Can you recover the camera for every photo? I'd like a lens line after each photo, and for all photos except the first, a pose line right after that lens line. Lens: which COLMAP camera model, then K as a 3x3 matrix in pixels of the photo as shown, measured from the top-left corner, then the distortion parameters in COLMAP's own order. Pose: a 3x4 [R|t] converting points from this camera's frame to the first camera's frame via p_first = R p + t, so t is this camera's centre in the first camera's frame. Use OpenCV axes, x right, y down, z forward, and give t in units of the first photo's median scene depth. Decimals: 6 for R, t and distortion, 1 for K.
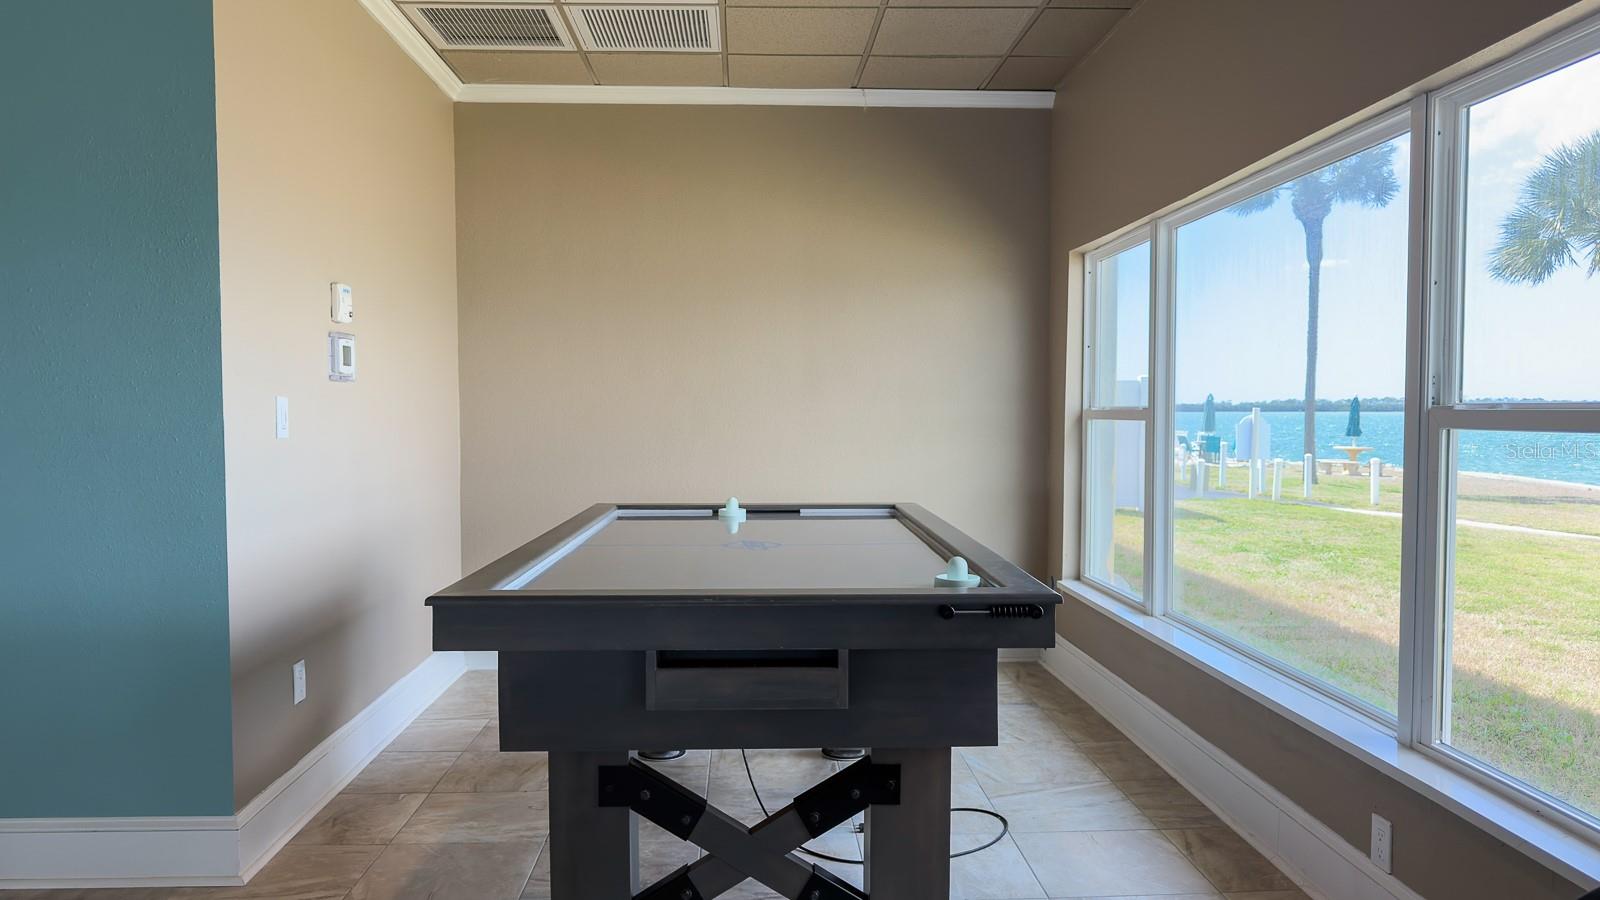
lens RADIAL K [[1133.8, 0, 800.0], [0, 1133.8, 450.0], [0, 0, 1]] dist [0.034040, -0.082281]
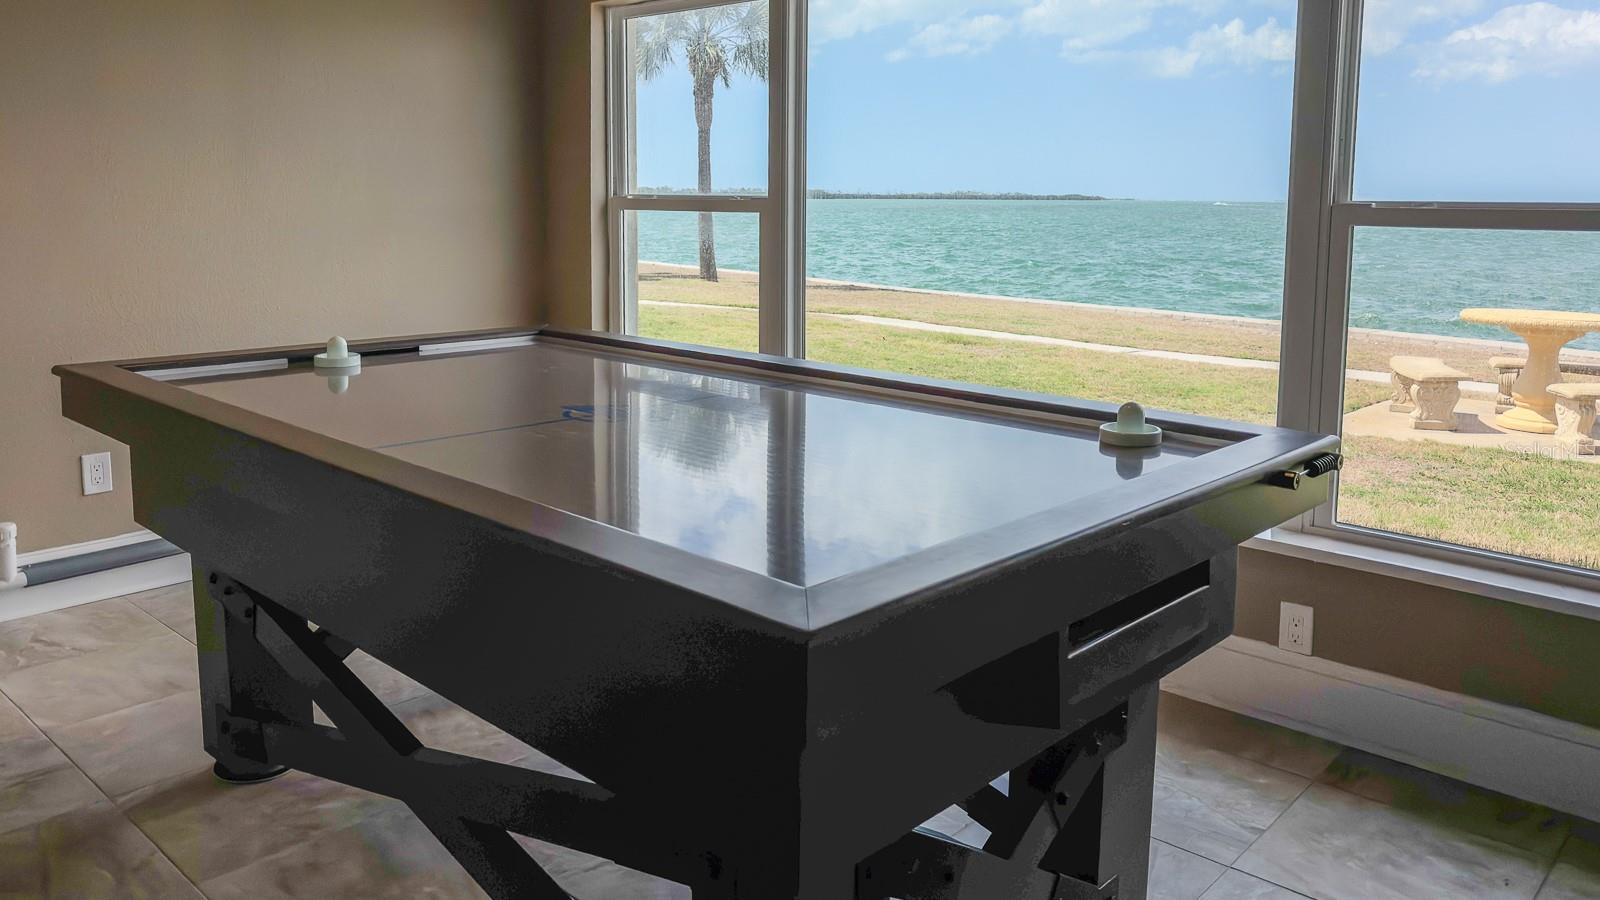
lens RADIAL K [[1185.3, 0, 802.1], [0, 1185.3, 329.1], [0, 0, 1]] dist [-0.002063, -0.000920]
pose [[0.712909, -0.070121, 0.697742, -0.335325], [0.014236, 0.996230, 0.085573, -0.014481], [-0.701112, -0.051073, 0.711220, 0.350314]]
